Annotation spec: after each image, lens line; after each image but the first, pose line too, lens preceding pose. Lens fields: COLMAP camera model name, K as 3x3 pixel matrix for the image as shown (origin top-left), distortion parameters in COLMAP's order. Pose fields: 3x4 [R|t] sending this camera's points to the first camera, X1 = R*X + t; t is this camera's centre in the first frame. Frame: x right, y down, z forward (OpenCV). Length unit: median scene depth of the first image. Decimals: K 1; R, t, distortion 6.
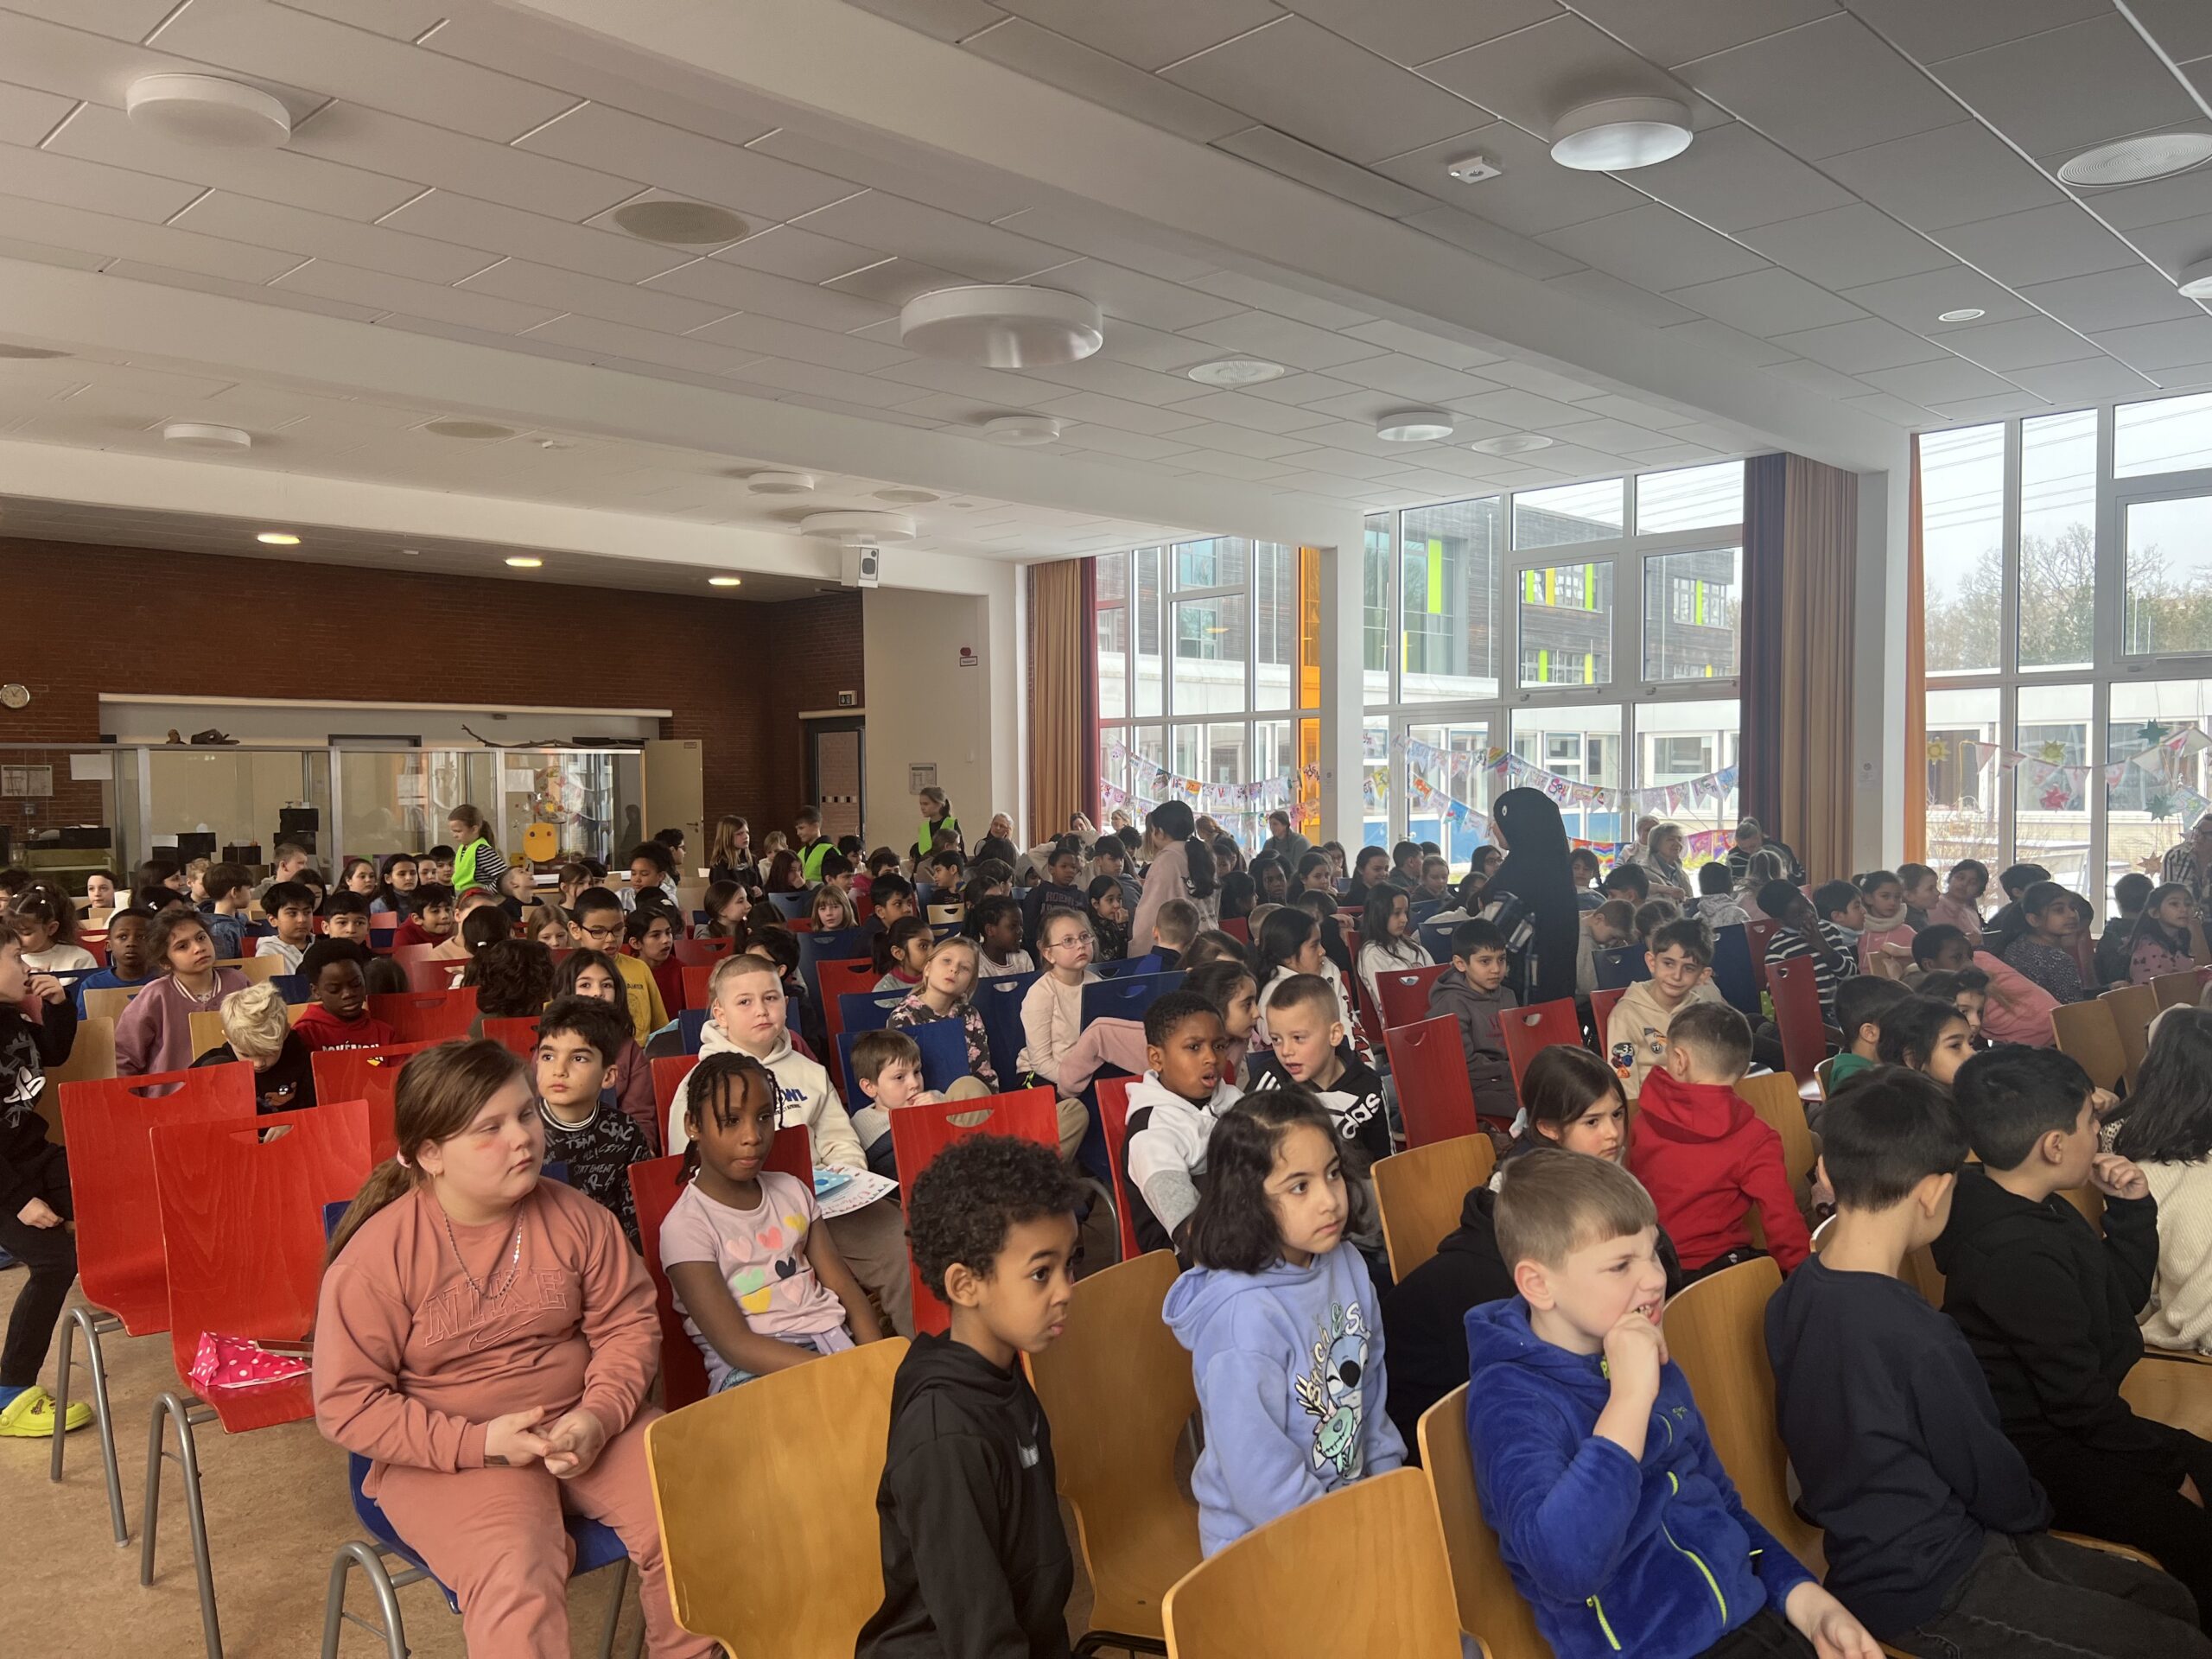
lens RADIAL K [[1643.7, 0, 1115.3], [0, 1643.7, 845.4], [0, 0, 1]] dist [0.084270, -0.108121]
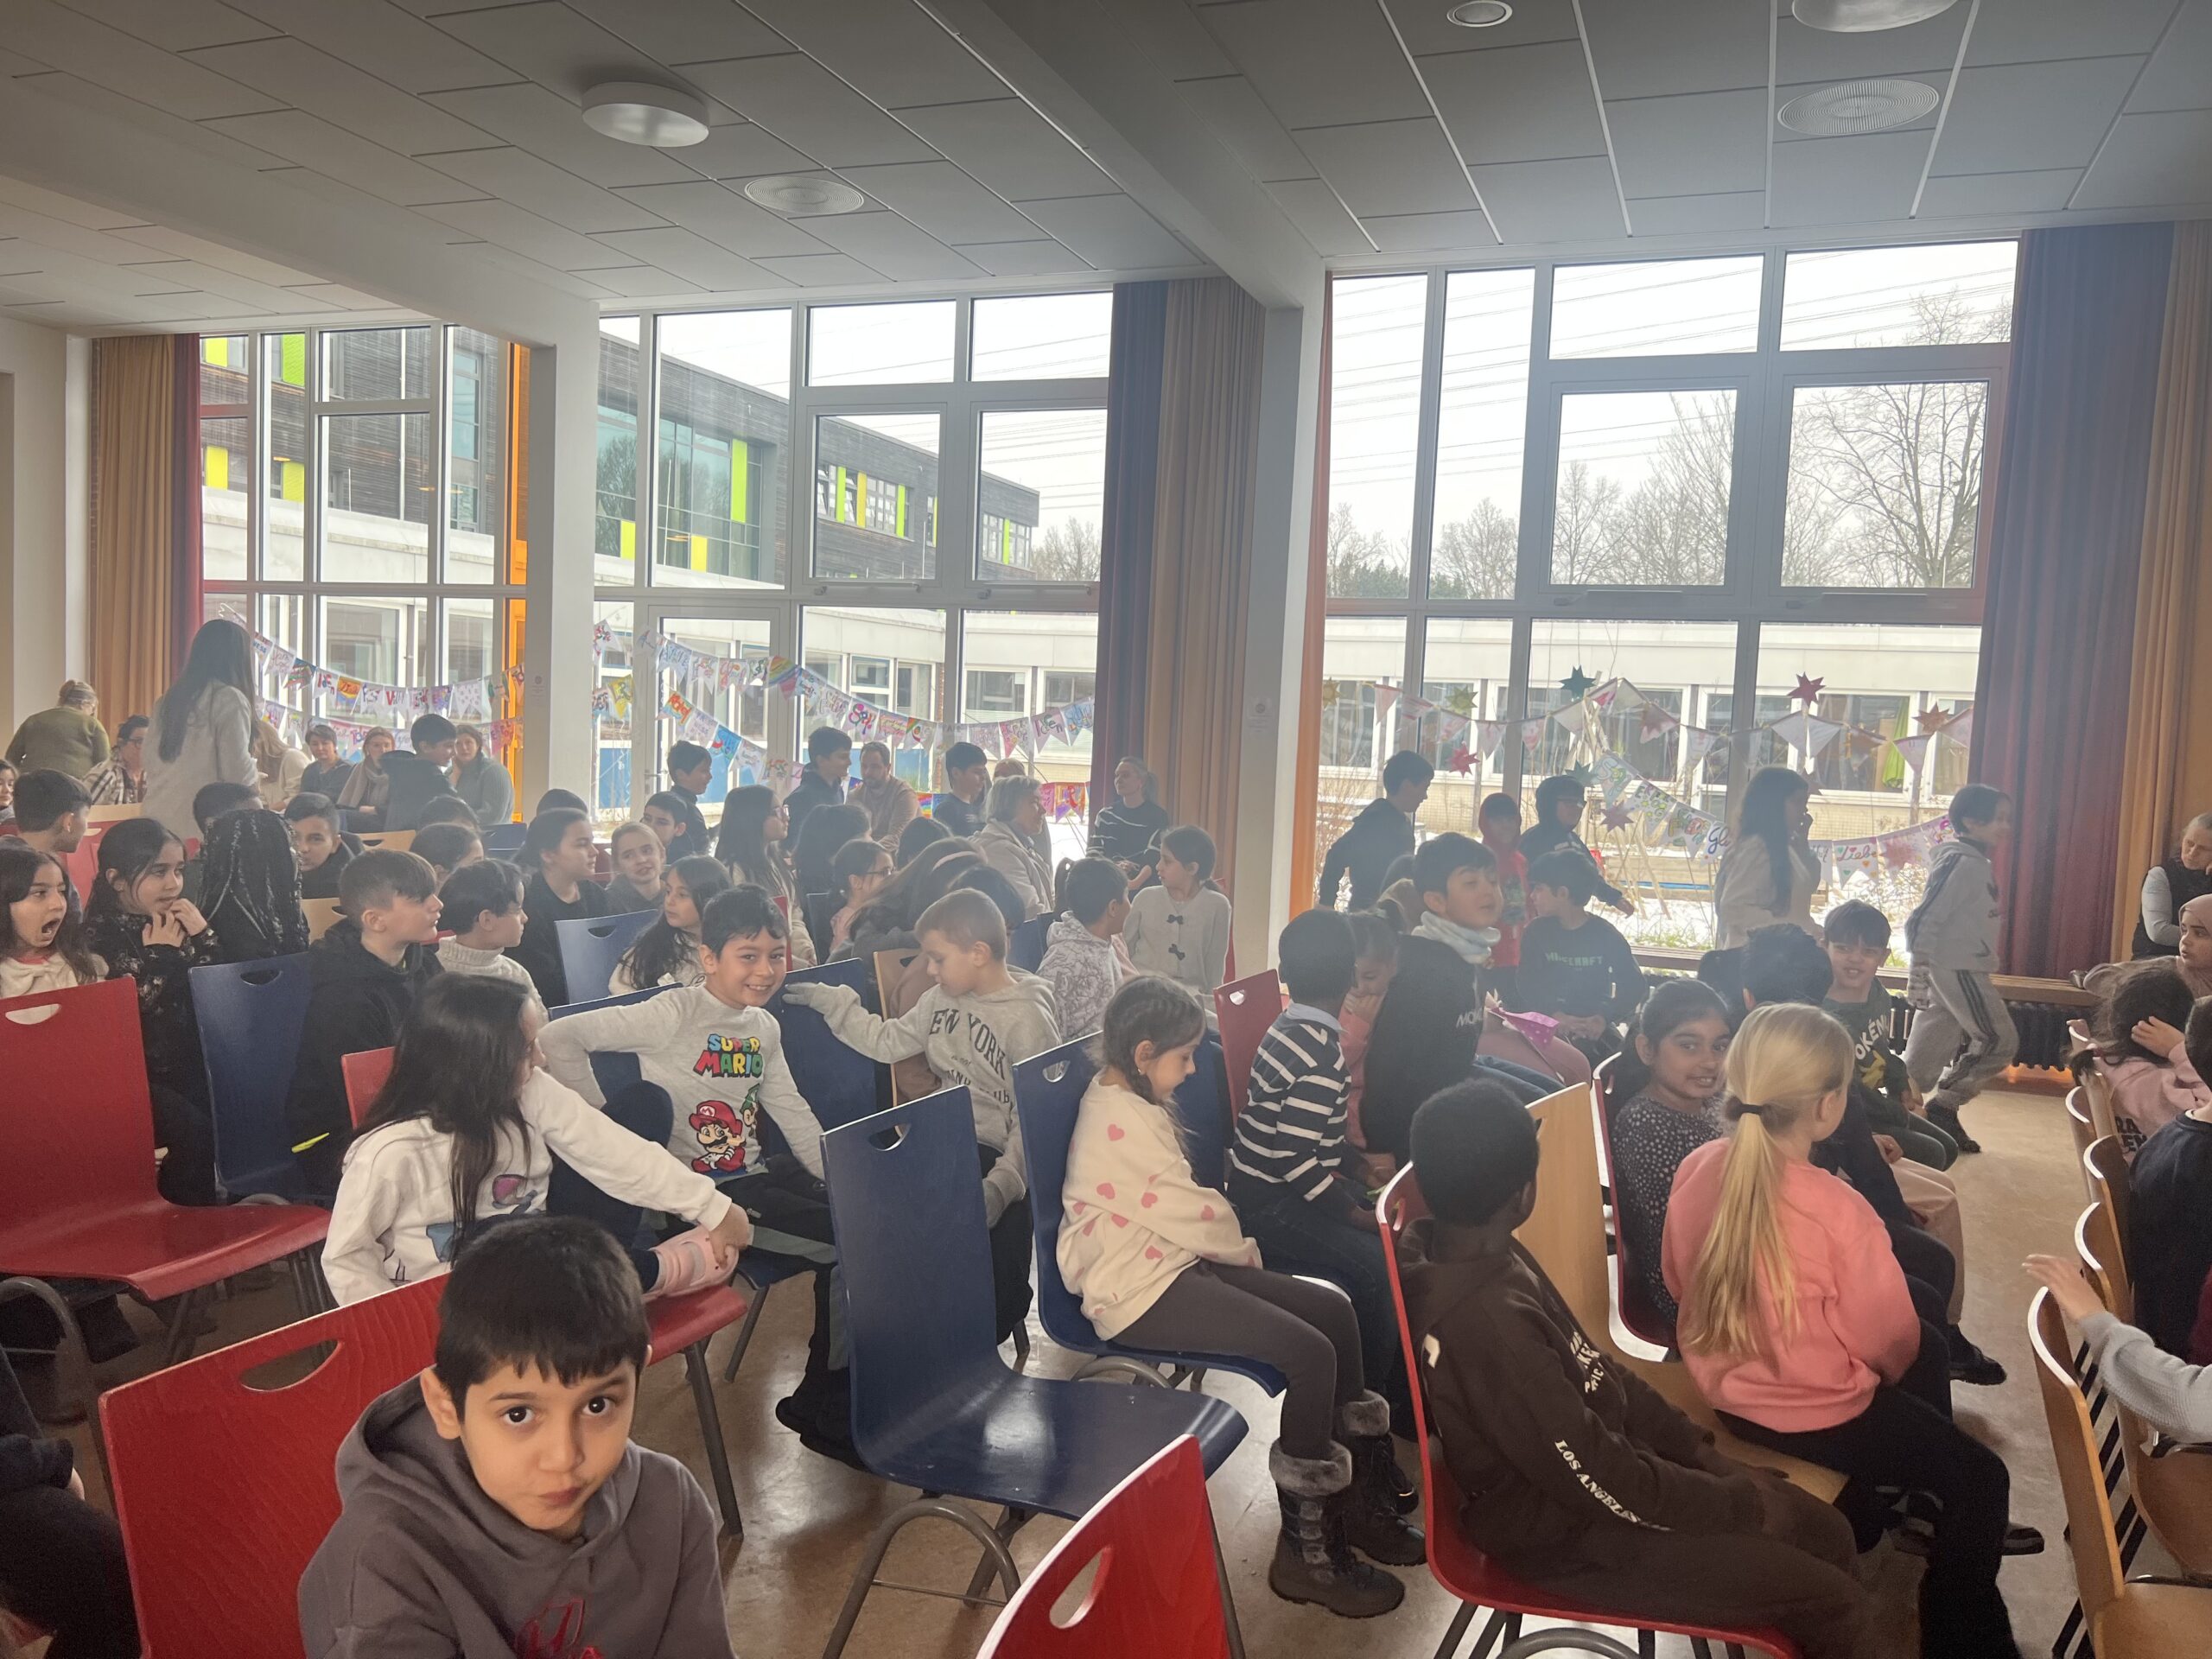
lens RADIAL K [[1643.7, 0, 1115.3], [0, 1643.7, 845.4], [0, 0, 1]] dist [0.084270, -0.108121]
pose [[0.915087, 0.018694, 0.402823, 0.063022], [-0.036222, 0.998697, 0.035939, -0.006625], [-0.401627, -0.047478, 0.914572, 0.232159]]
